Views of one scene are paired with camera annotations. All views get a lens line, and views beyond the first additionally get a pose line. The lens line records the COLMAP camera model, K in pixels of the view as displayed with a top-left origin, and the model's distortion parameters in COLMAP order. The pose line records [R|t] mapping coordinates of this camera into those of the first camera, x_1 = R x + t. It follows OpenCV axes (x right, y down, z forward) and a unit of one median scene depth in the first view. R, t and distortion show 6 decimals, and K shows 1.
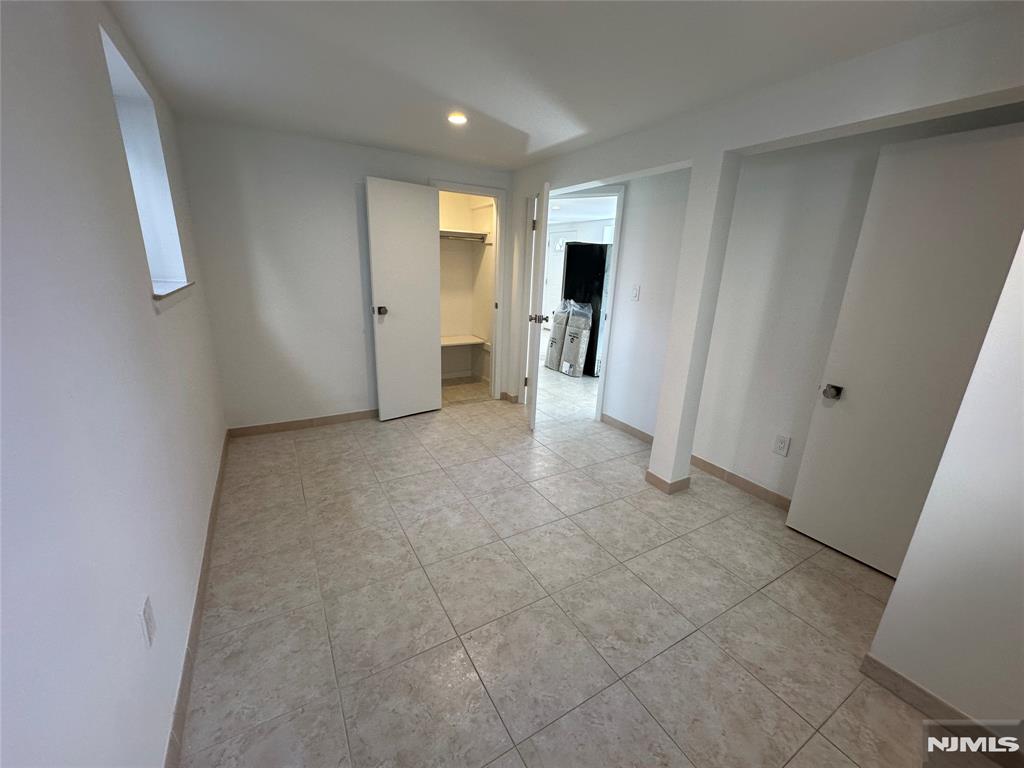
lens RADIAL K [[409.0, 0, 514.8], [0, 409.0, 384.5], [0, 0, 1]] dist [-0.002874, 0.000462]
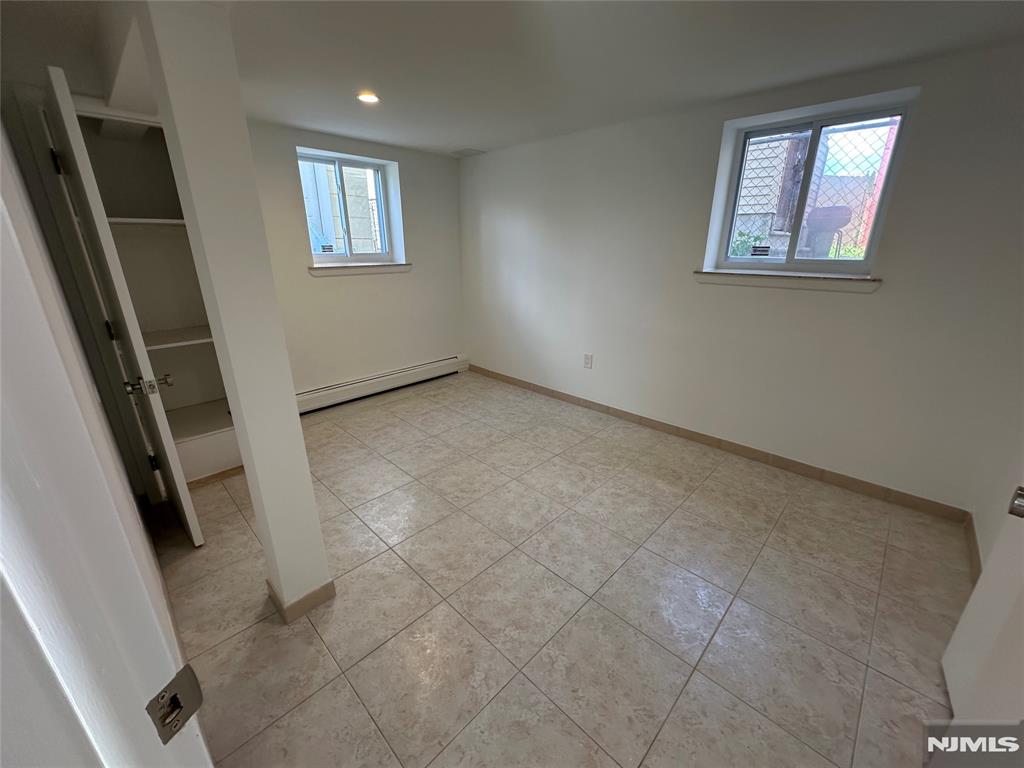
lens RADIAL K [[409.0, 0, 514.8], [0, 409.0, 384.5], [0, 0, 1]] dist [-0.002874, 0.000462]
pose [[-0.963968, 0.049238, -0.261422, 0.353126], [-0.109793, 0.821475, 0.559575, -0.690191], [0.242304, 0.568115, -0.786470, 2.374028]]
